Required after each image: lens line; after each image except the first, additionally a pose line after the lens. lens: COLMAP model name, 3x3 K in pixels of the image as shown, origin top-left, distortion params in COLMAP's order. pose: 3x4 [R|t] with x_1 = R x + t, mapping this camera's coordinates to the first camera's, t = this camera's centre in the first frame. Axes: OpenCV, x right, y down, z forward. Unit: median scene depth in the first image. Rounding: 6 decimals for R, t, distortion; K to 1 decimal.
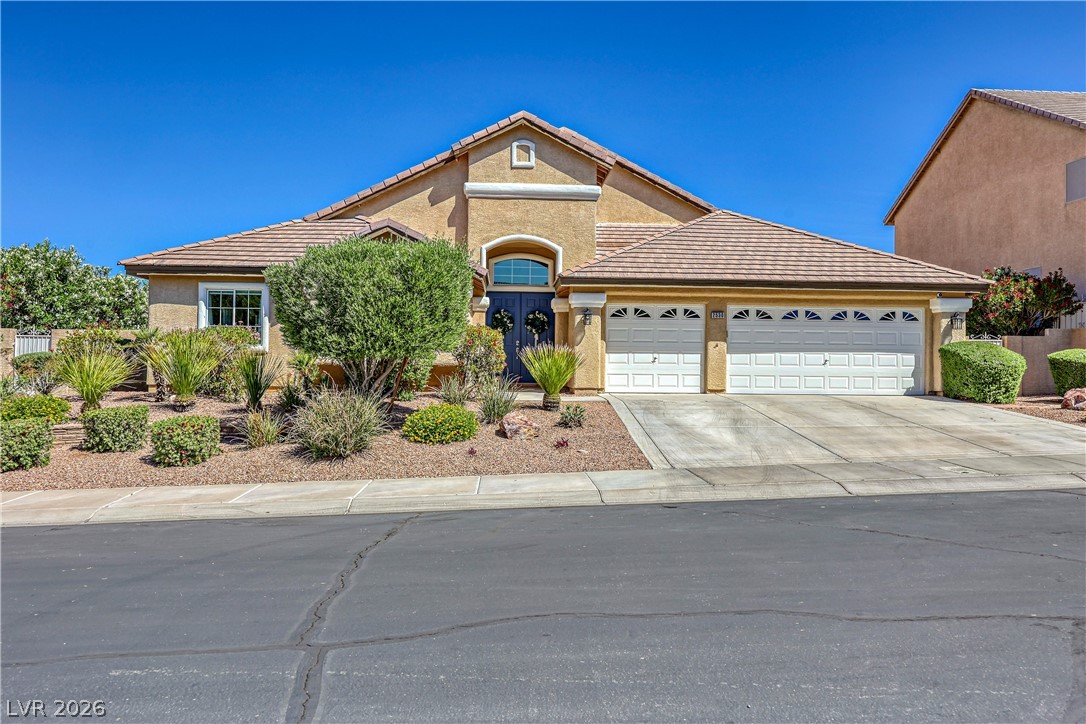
lens RADIAL K [[843.1, 0, 541.3], [0, 843.1, 362.4], [0, 0, 1]] dist [-0.007439, -0.000989]
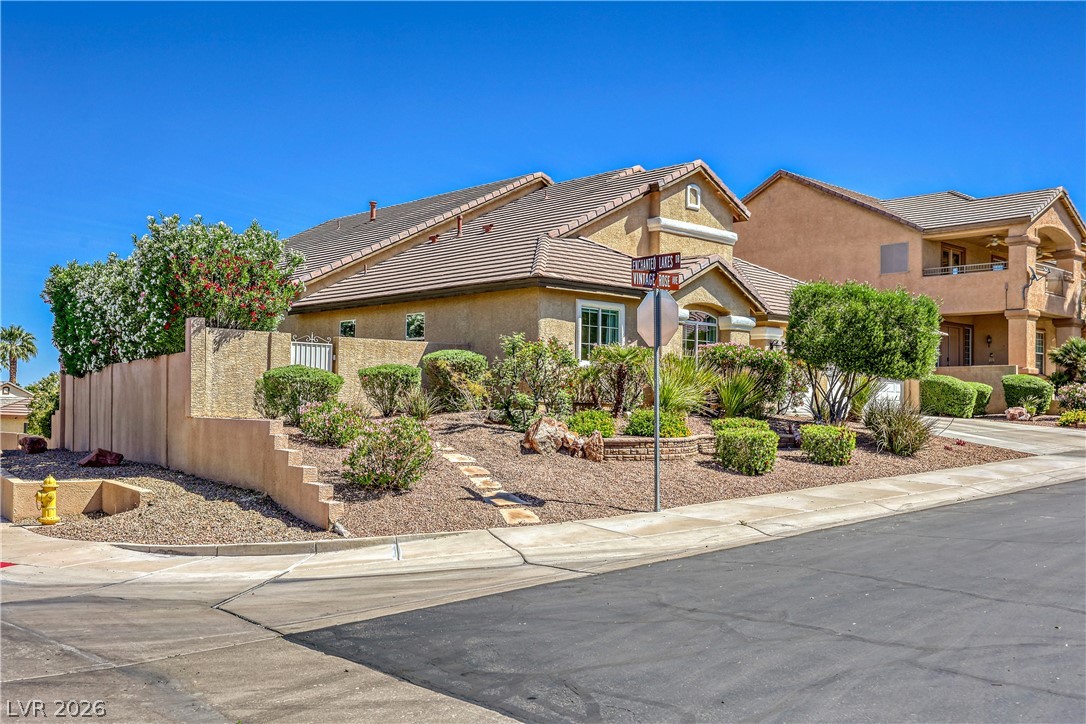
lens RADIAL K [[1063.1, 0, 543.7], [0, 1063.1, 365.6], [0, 0, 1]] dist [-0.002640, 0.000000]
pose [[0.752093, 0.027073, 0.658501, -1.094447], [-0.009844, 0.999506, -0.029850, 0.017408], [-0.658983, 0.015968, 0.751988, 0.084310]]
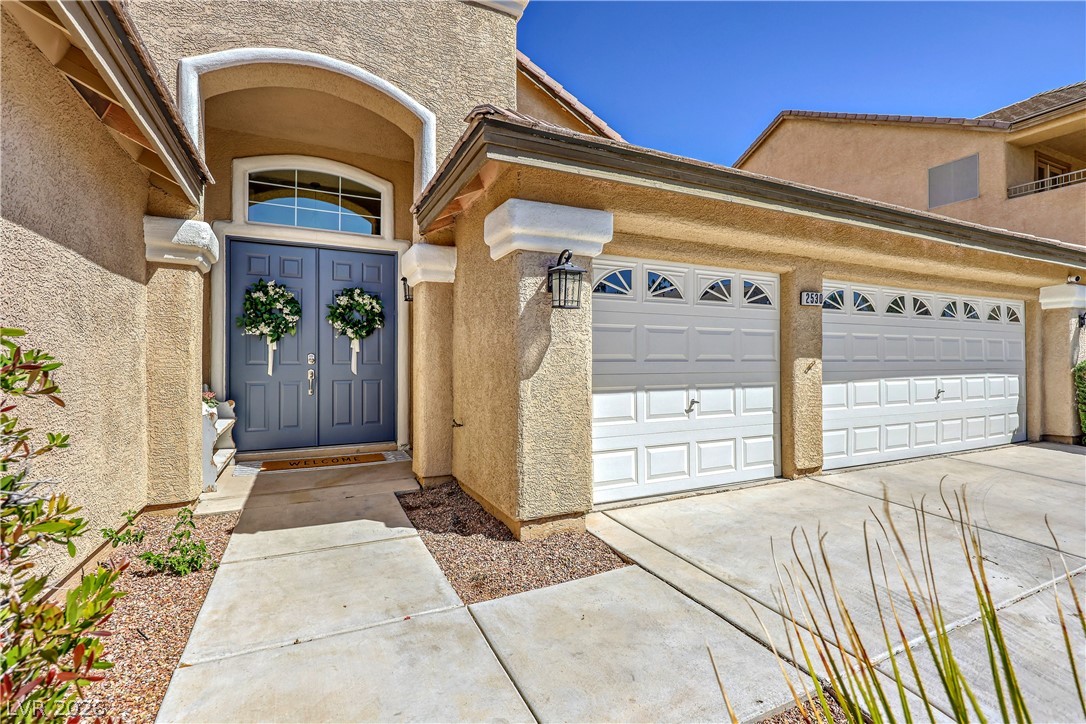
lens RADIAL K [[494.8, 0, 542.3], [0, 494.8, 358.2], [0, 0, 1]] dist [0.001456, 0.000183]
pose [[0.918727, -0.008619, 0.394800, -0.020868], [0.008747, 0.999961, 0.001477, -0.025156], [-0.394797, 0.002096, 0.918766, 0.778470]]
